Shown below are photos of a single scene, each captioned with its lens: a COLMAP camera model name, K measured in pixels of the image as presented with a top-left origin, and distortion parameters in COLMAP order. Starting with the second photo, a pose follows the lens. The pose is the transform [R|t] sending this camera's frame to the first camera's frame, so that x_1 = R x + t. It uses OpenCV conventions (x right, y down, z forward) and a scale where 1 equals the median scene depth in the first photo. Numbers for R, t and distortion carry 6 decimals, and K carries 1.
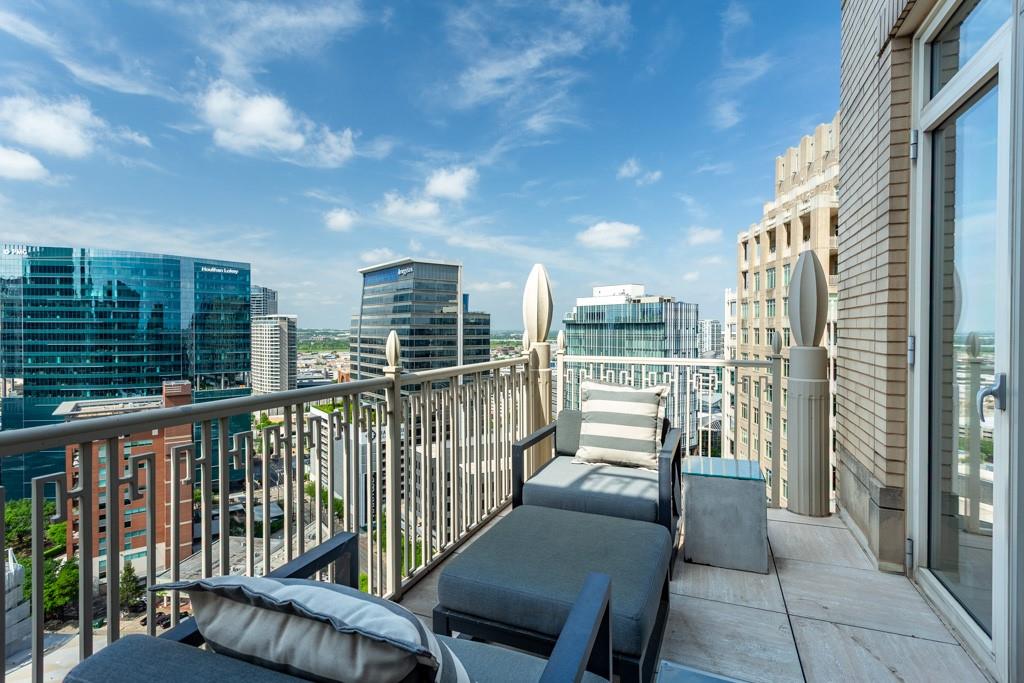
lens RADIAL K [[492.3, 0, 503.6], [0, 492.3, 335.0], [0, 0, 1]] dist [0.002912, 0.001830]
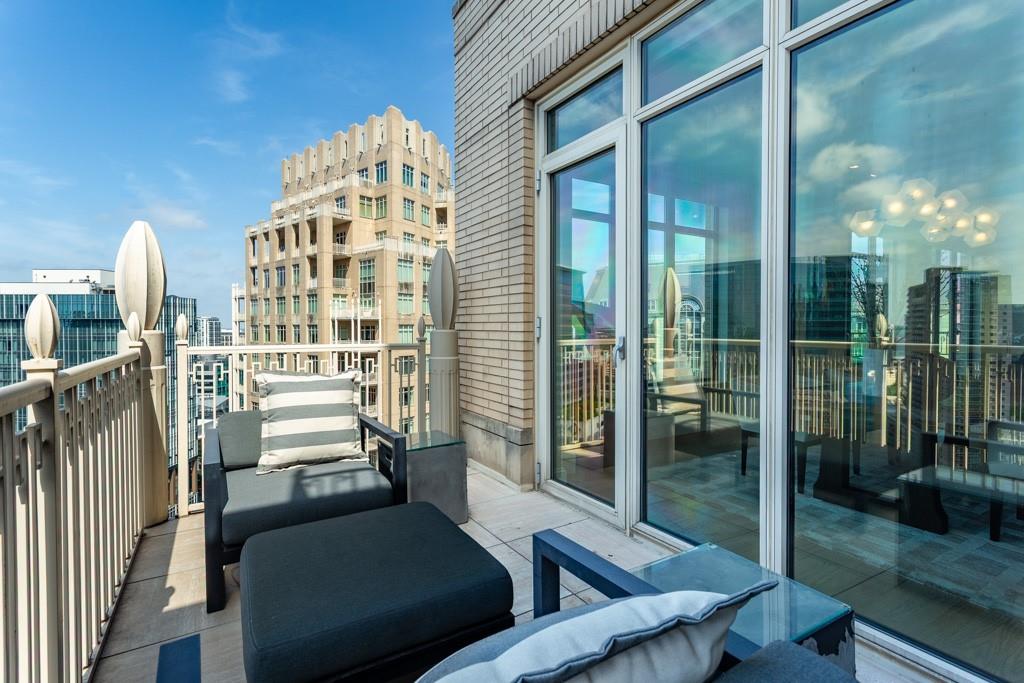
lens RADIAL K [[495.1, 0, 514.8], [0, 495.1, 336.5], [0, 0, 1]] dist [-0.004762, -0.000276]
pose [[0.570928, -0.017617, 0.820811, -0.324752], [0.012380, 0.999841, 0.012848, 0.032714], [-0.820907, 0.002826, 0.571055, 0.228741]]
